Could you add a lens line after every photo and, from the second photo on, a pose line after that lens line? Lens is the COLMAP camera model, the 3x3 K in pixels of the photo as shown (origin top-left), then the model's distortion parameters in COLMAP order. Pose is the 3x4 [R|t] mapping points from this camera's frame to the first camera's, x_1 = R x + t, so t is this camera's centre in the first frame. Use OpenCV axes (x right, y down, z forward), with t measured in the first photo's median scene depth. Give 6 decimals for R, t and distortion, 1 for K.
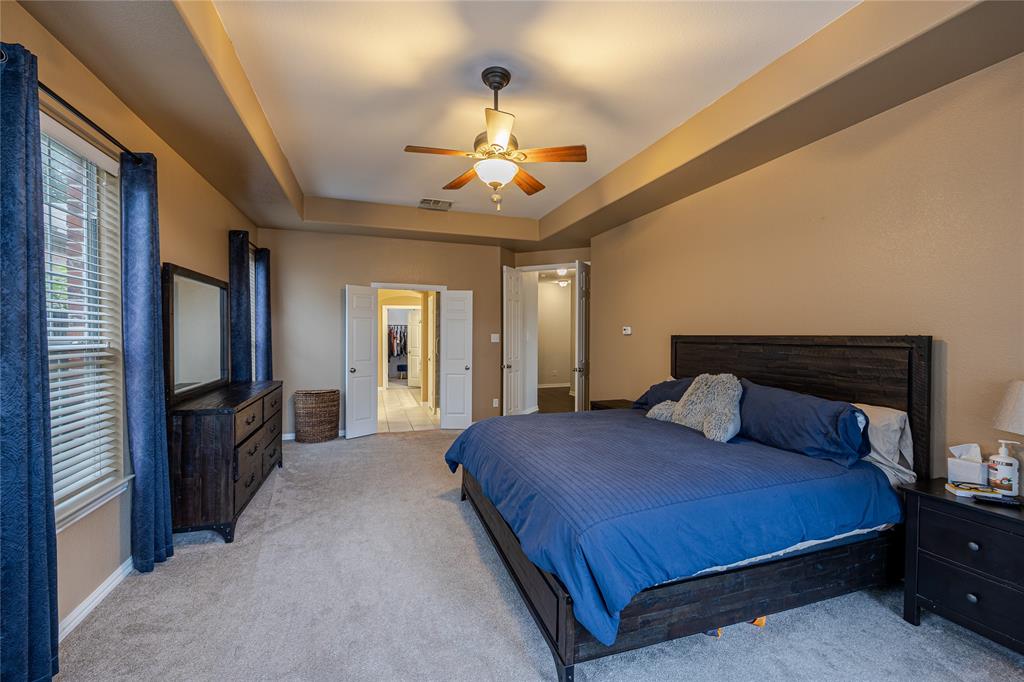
lens RADIAL K [[410.8, 0, 512.0], [0, 410.8, 341.0], [0, 0, 1]] dist [-0.000813, 0.000071]
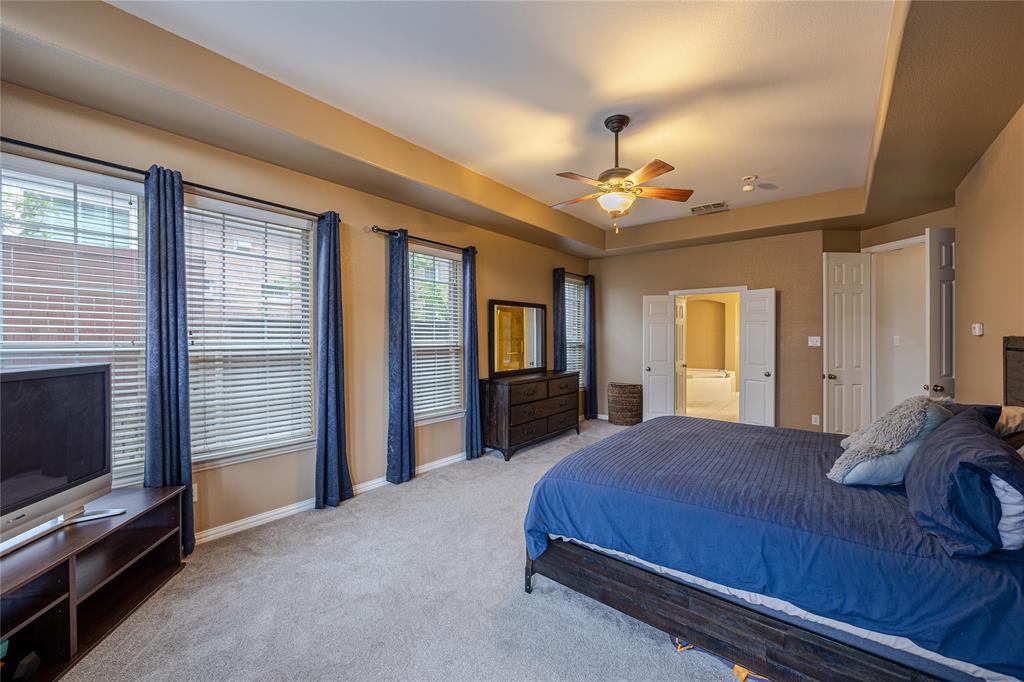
lens RADIAL K [[410.0, 0, 511.2], [0, 410.0, 337.9], [0, 0, 1]] dist [-0.000683, -0.000005]
pose [[0.534049, -0.005927, -0.845433, 0.706867], [-0.007456, 0.999904, -0.011719, 0.000772], [0.845420, 0.012562, 0.533954, 0.095584]]
